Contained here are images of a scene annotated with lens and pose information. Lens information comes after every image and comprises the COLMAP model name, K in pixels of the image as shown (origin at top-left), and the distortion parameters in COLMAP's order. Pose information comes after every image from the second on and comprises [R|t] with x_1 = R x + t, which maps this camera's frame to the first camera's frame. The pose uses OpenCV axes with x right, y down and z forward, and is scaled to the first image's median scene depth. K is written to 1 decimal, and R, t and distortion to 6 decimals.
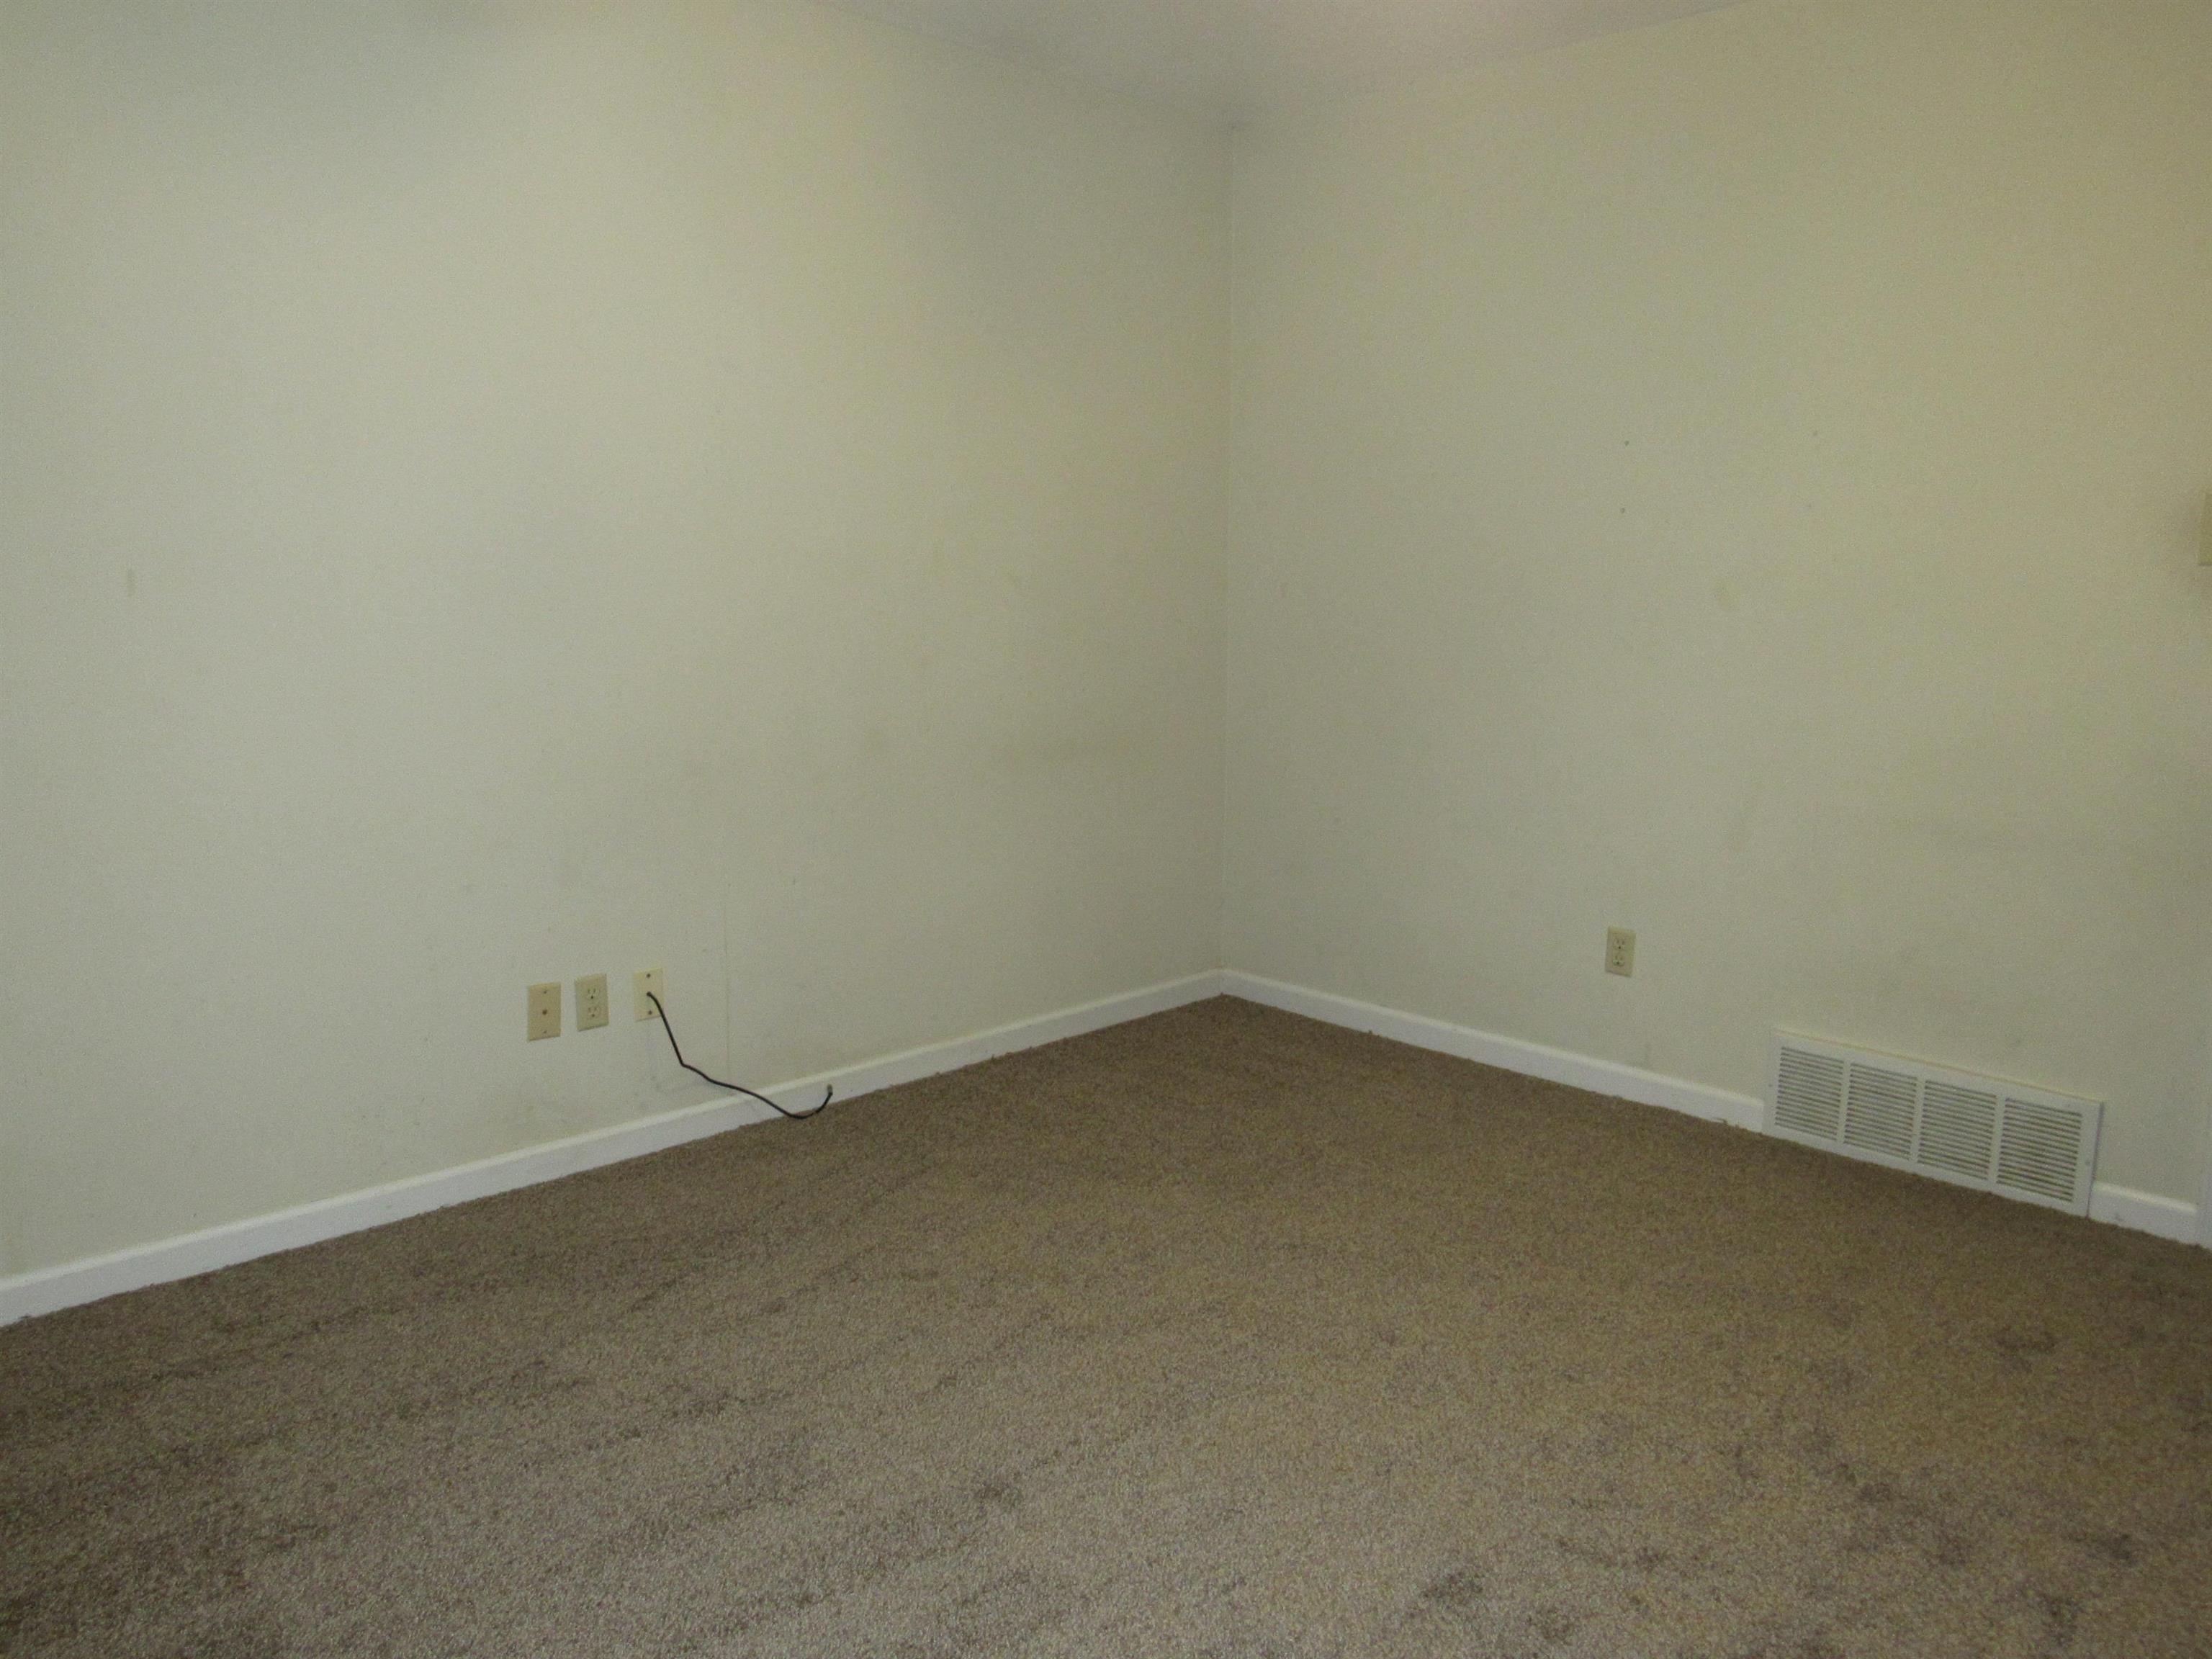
lens RADIAL K [[1579.8, 0, 1105.9], [0, 1579.8, 838.9], [0, 0, 1]] dist [-0.031054, 0.005712]
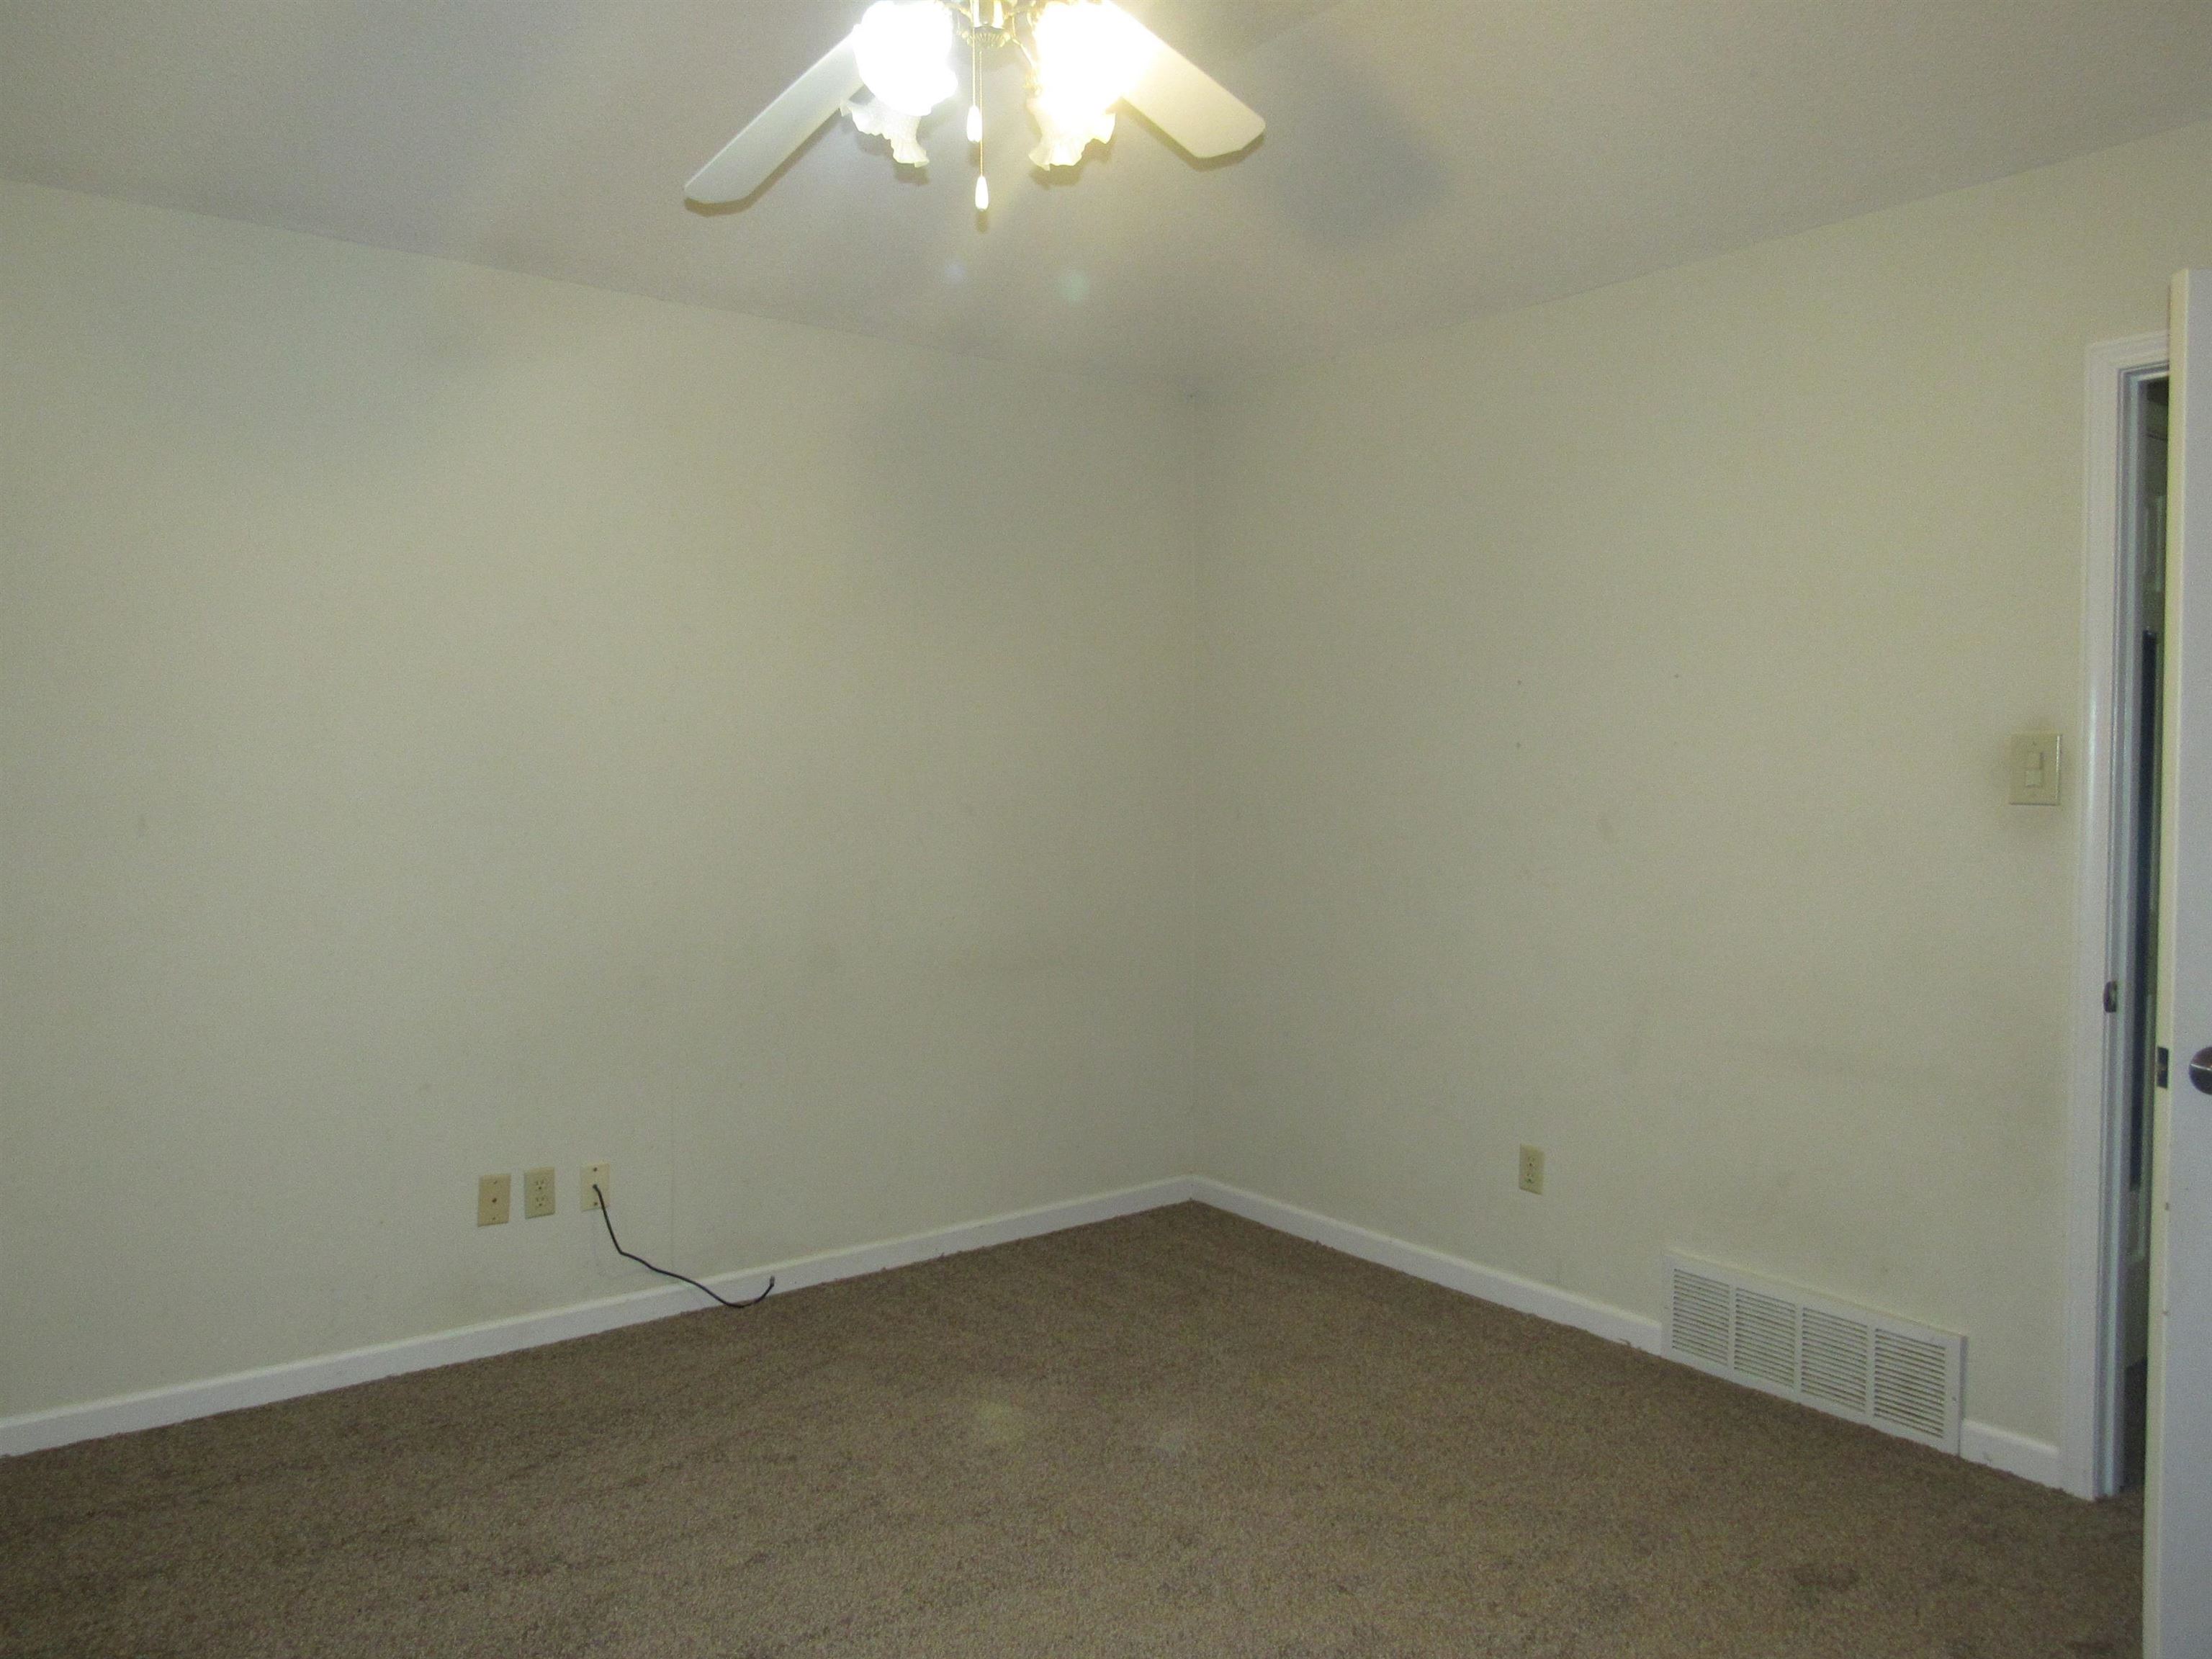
lens RADIAL K [[1579.8, 0, 1100.1], [0, 1579.8, 825.3], [0, 0, 1]] dist [-0.031054, 0.005712]
pose [[0.993420, 0.000314, -0.114532, 0.200774], [-0.014899, 0.991854, -0.126505, -0.020241], [0.113559, 0.127379, 0.985332, -0.085915]]
